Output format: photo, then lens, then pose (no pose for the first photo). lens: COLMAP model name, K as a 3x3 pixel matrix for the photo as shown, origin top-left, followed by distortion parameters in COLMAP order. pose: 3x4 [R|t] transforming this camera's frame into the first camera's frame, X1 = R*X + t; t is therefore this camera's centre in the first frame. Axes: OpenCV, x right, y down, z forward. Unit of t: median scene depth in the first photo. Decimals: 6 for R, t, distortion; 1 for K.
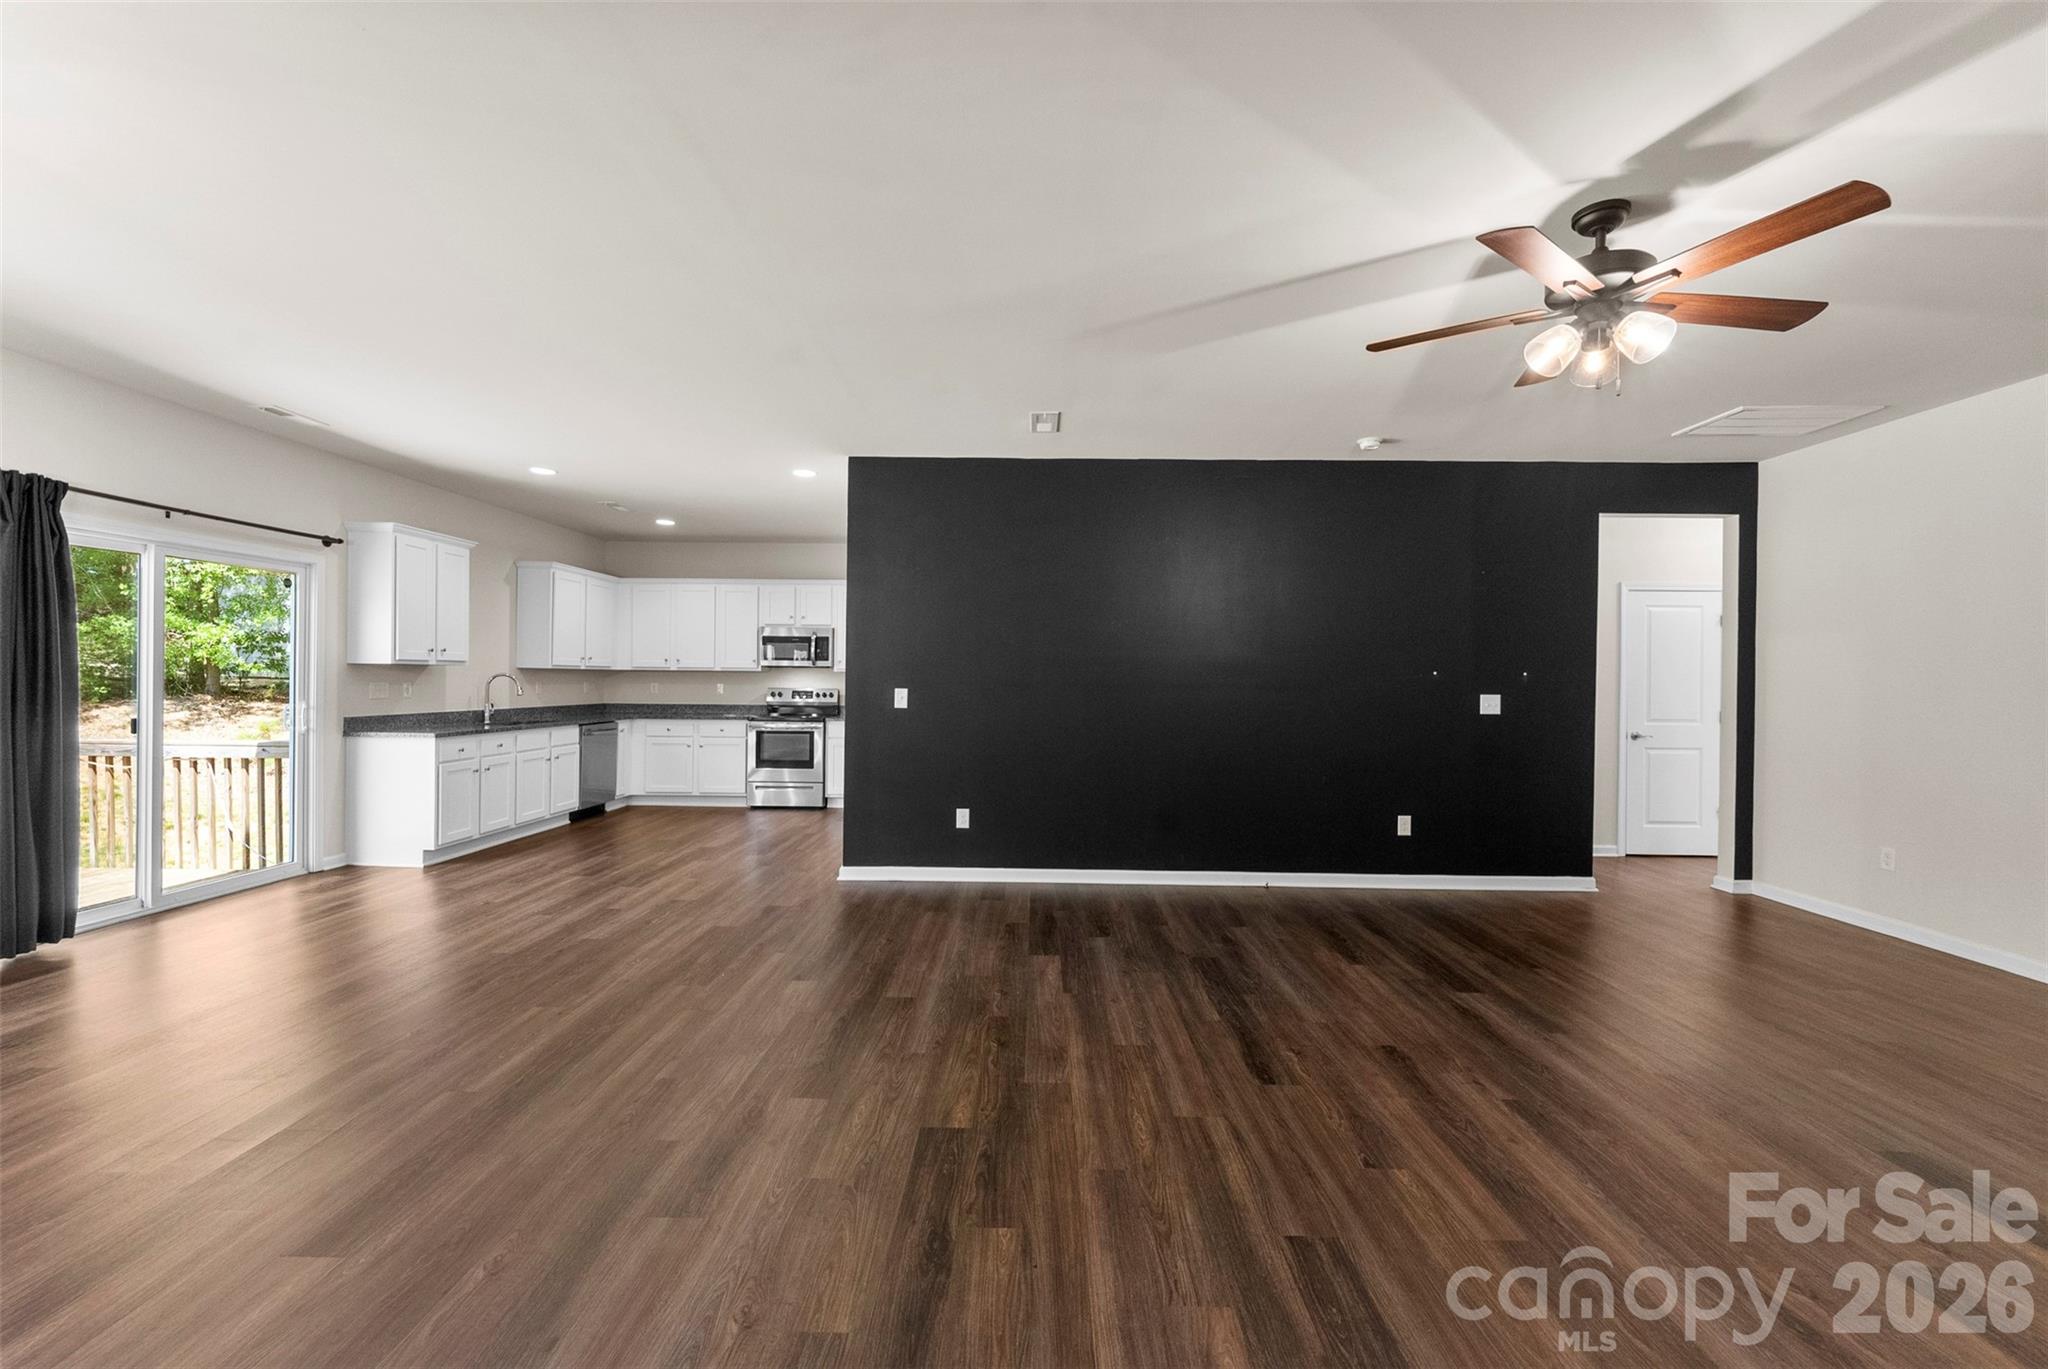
lens RADIAL K [[830.4, 0, 1027.0], [0, 830.4, 679.8], [0, 0, 1]] dist [-0.000755, -0.000021]
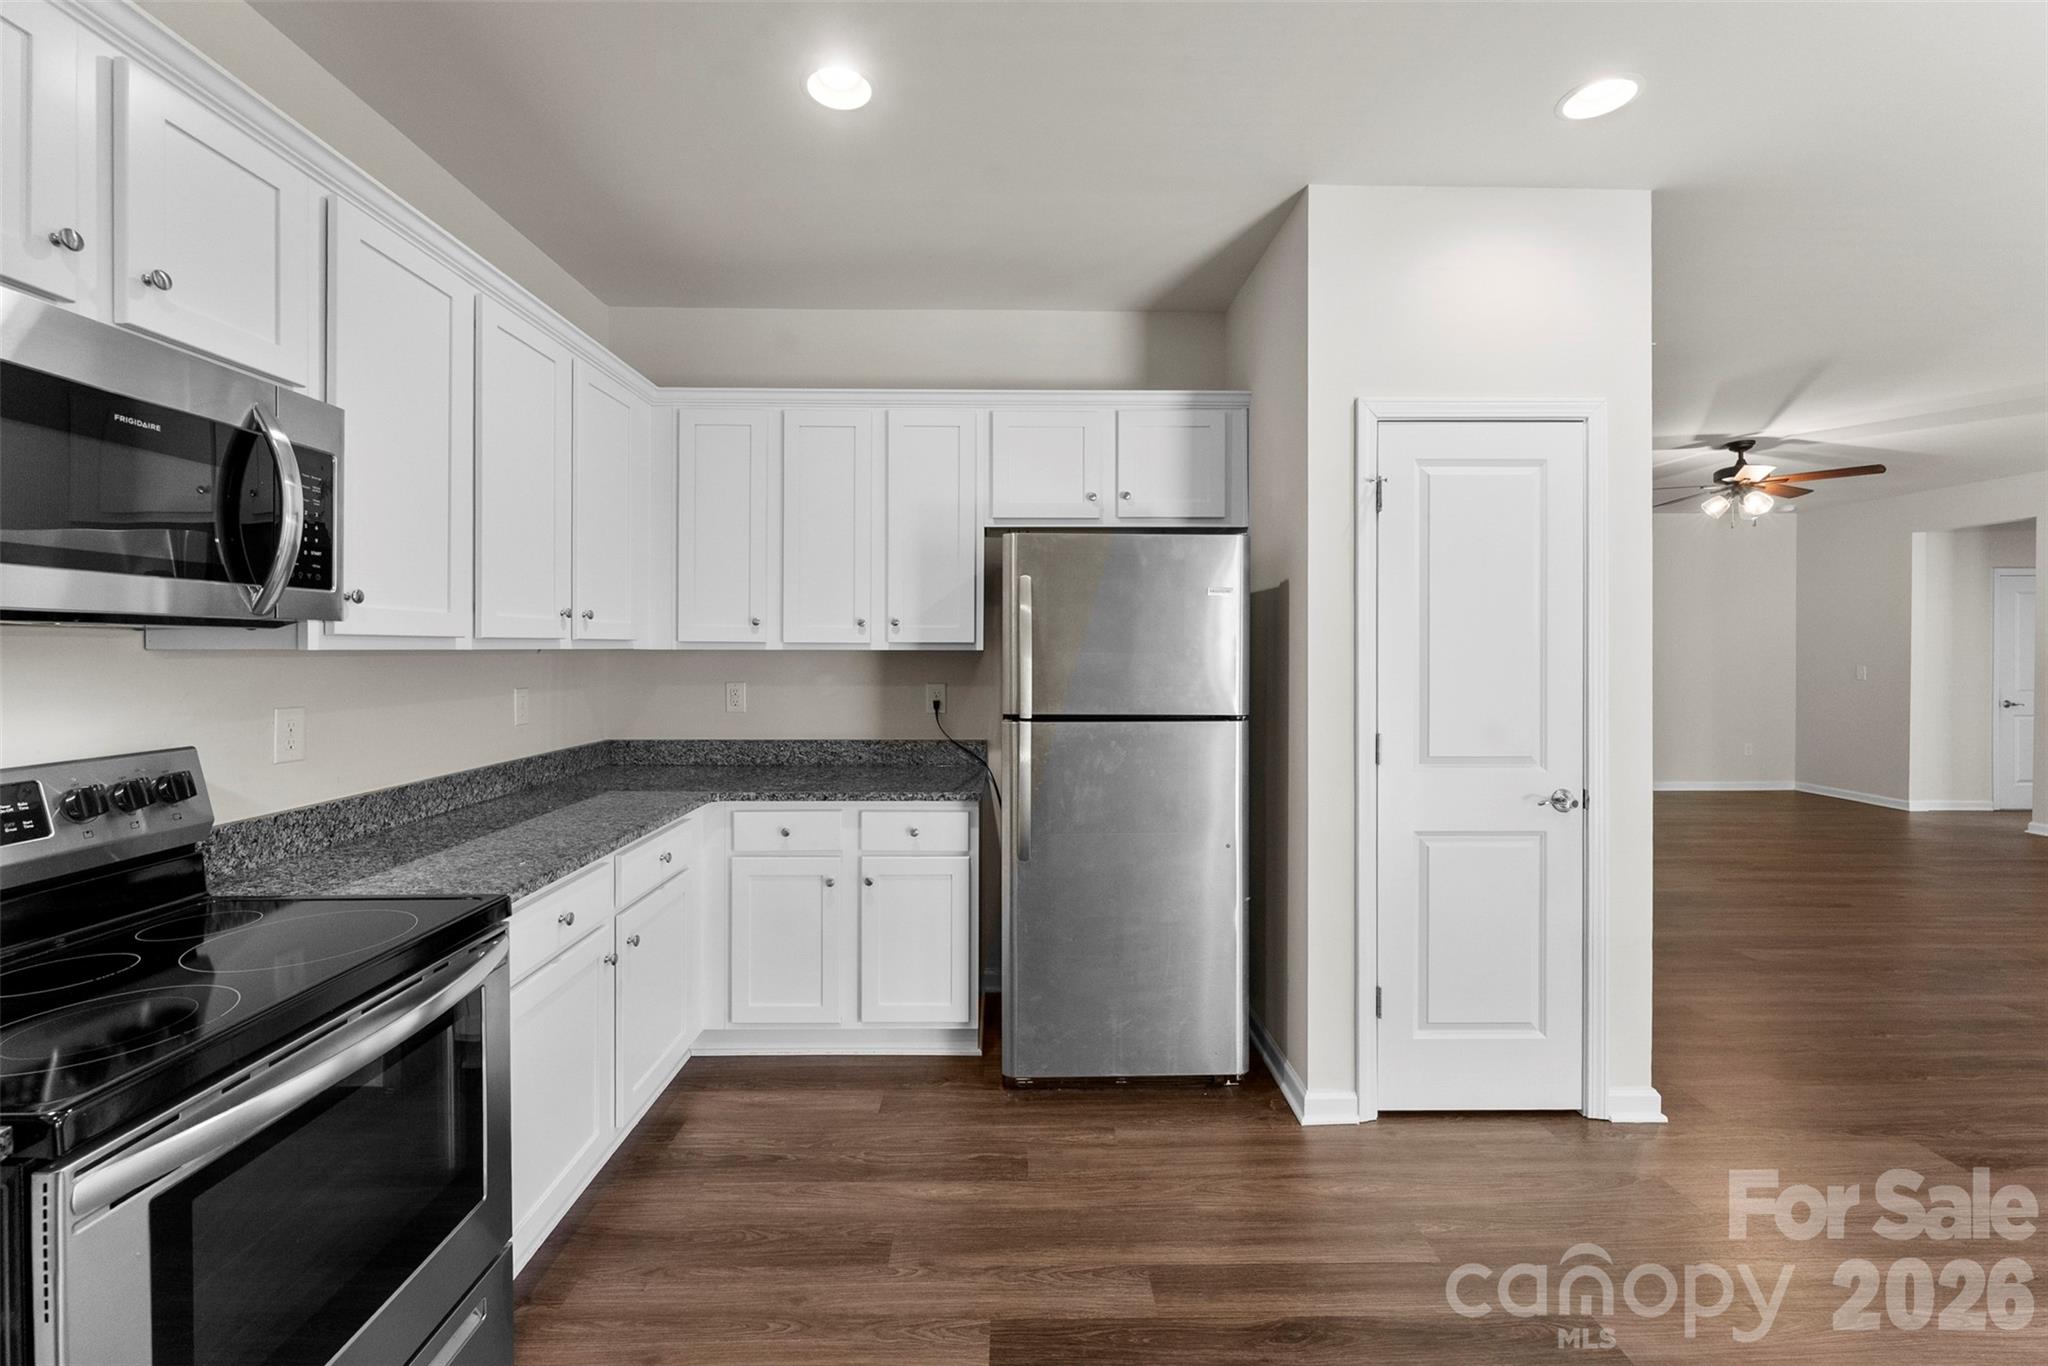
lens RADIAL K [[842.4, 0, 1022.6], [0, 842.4, 645.8], [0, 0, 1]] dist [-0.000884, -0.000076]
pose [[-0.028423, -0.007760, 0.999566, -0.679351], [-0.003948, 0.999963, 0.007651, -0.020444], [-0.999588, -0.003729, -0.028453, 1.374068]]
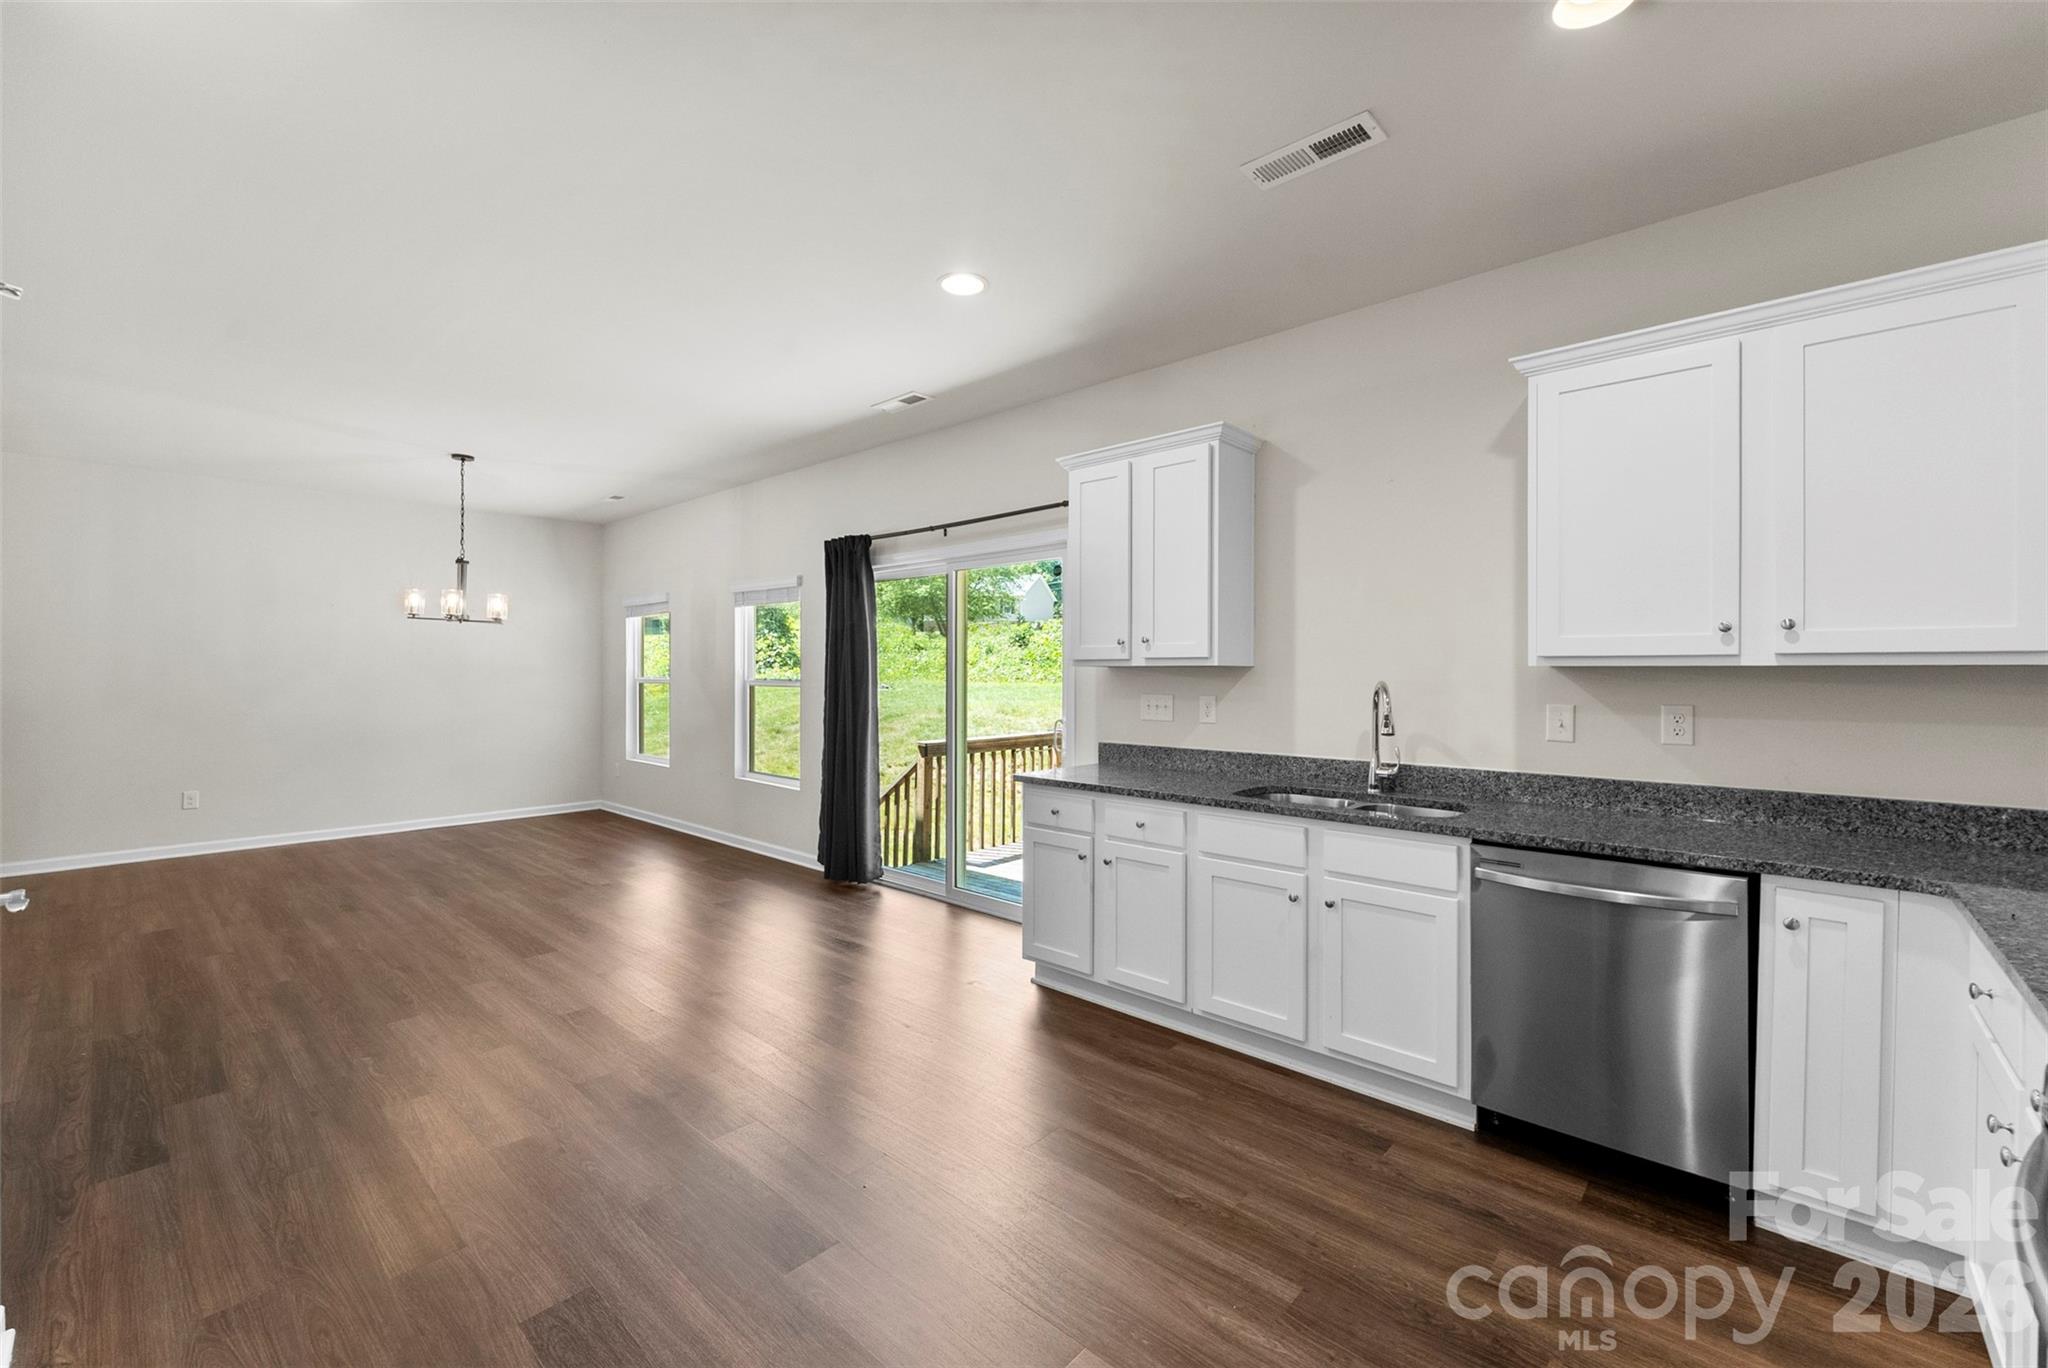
lens RADIAL K [[839.4, 0, 1016.4], [0, 839.4, 670.1], [0, 0, 1]] dist [-0.000335, 0.000324]
pose [[-0.667026, -0.012493, -0.744930, -0.243326], [-0.008131, 0.999922, -0.009489, -0.010214], [0.744990, -0.000273, -0.667075, 1.502896]]
